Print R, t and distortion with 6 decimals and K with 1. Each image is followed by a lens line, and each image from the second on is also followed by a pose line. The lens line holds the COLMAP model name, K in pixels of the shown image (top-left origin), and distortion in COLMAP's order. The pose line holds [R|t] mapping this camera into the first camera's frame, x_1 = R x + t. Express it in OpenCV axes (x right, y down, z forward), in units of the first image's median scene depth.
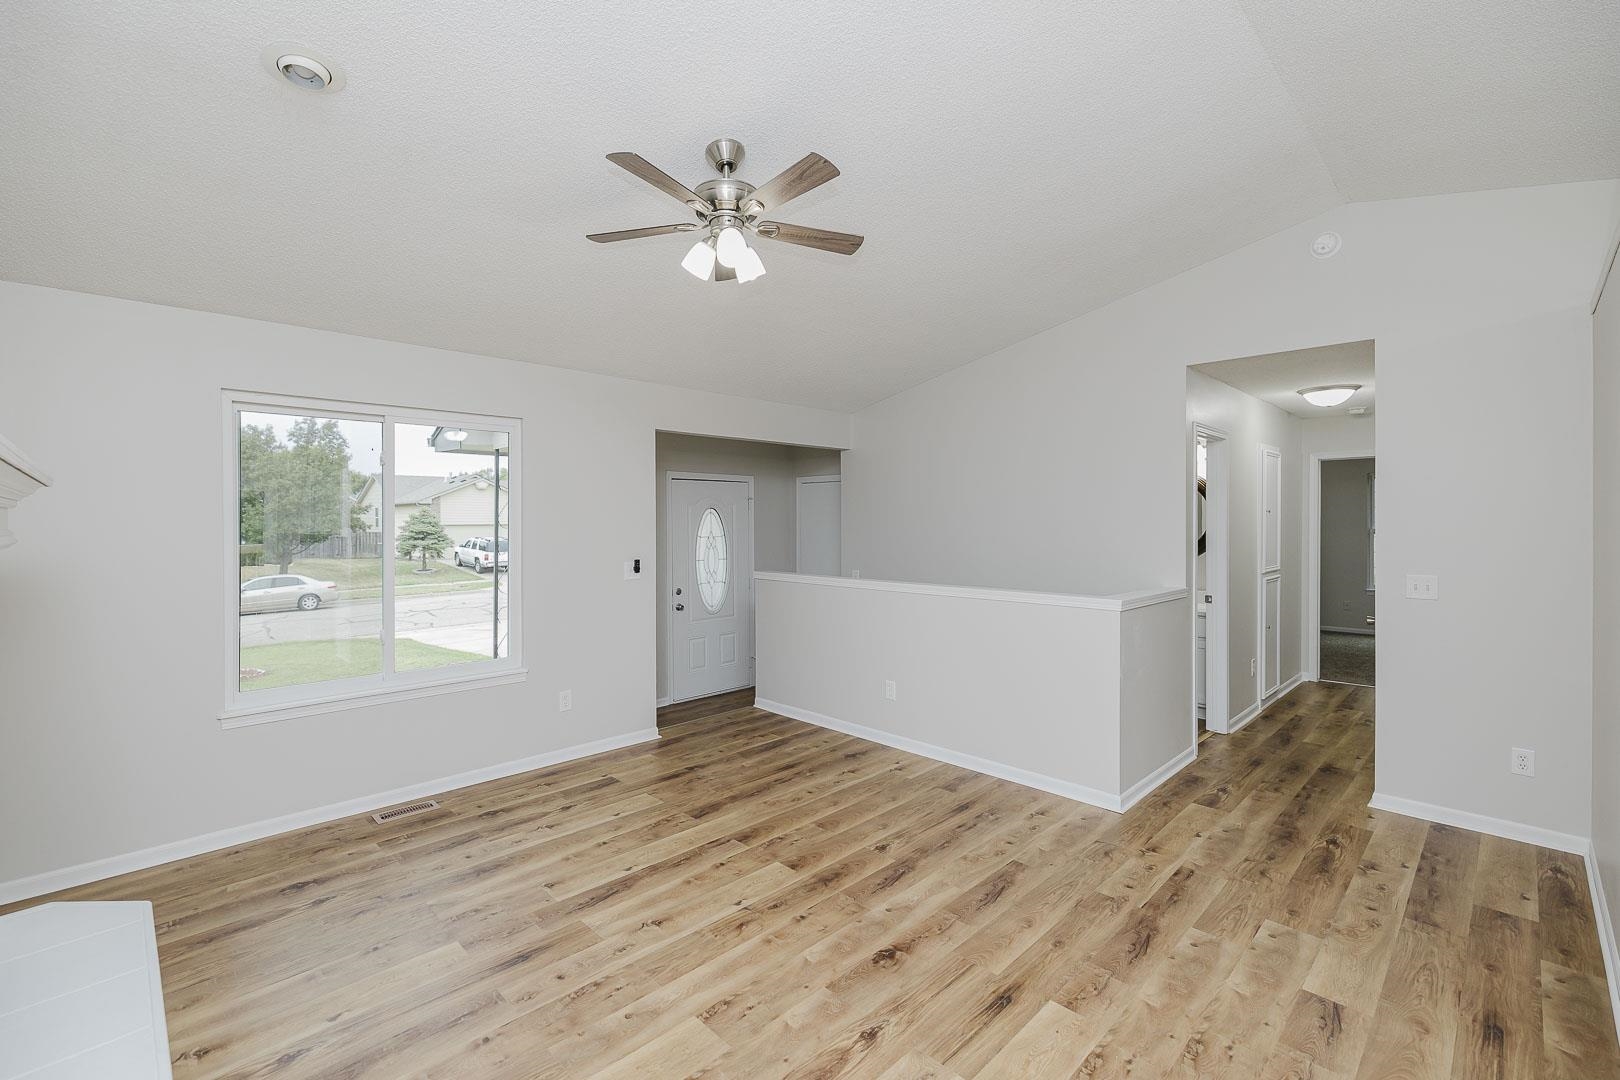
lens RADIAL K [[703.4, 0, 809.0], [0, 703.4, 526.7], [0, 0, 1]] dist [0.002205, 0.000851]
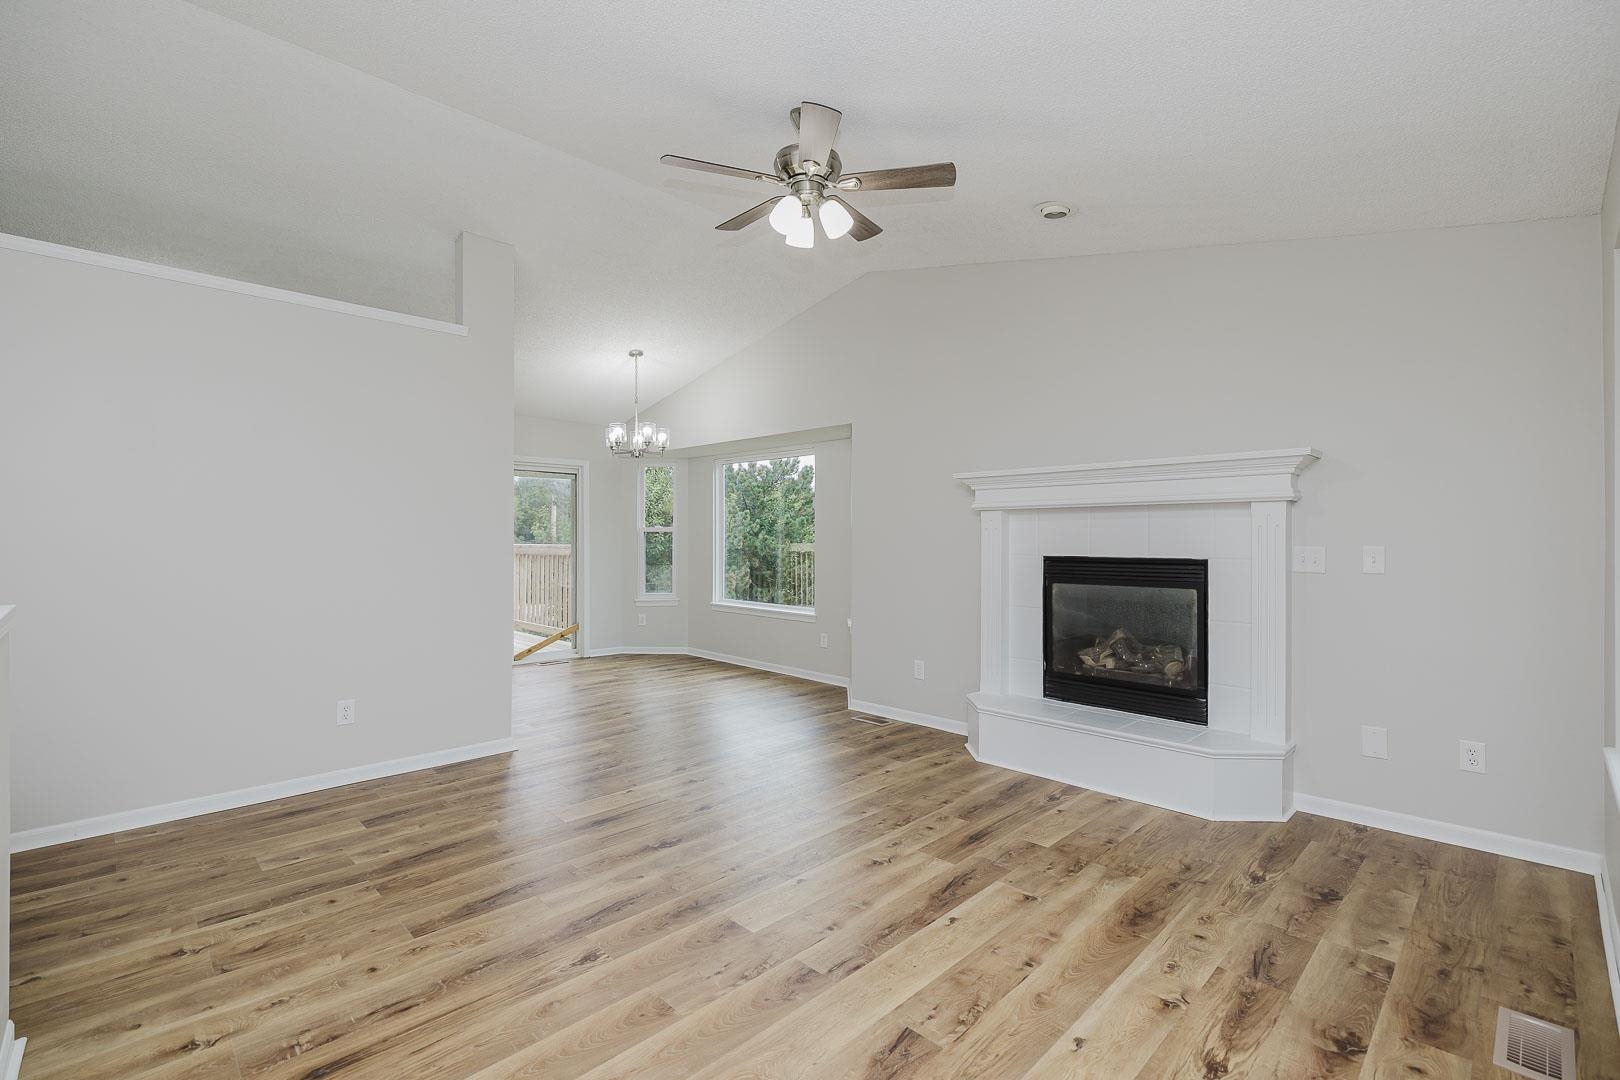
lens RADIAL K [[703.4, 0, 821.0], [0, 703.4, 537.2], [0, 0, 1]] dist [0.002205, 0.000851]
pose [[-0.999989, 0.001787, -0.004259, -0.117556], [0.001747, 0.999954, 0.009469, 0.074677], [0.004276, 0.009462, -0.999946, 1.807676]]
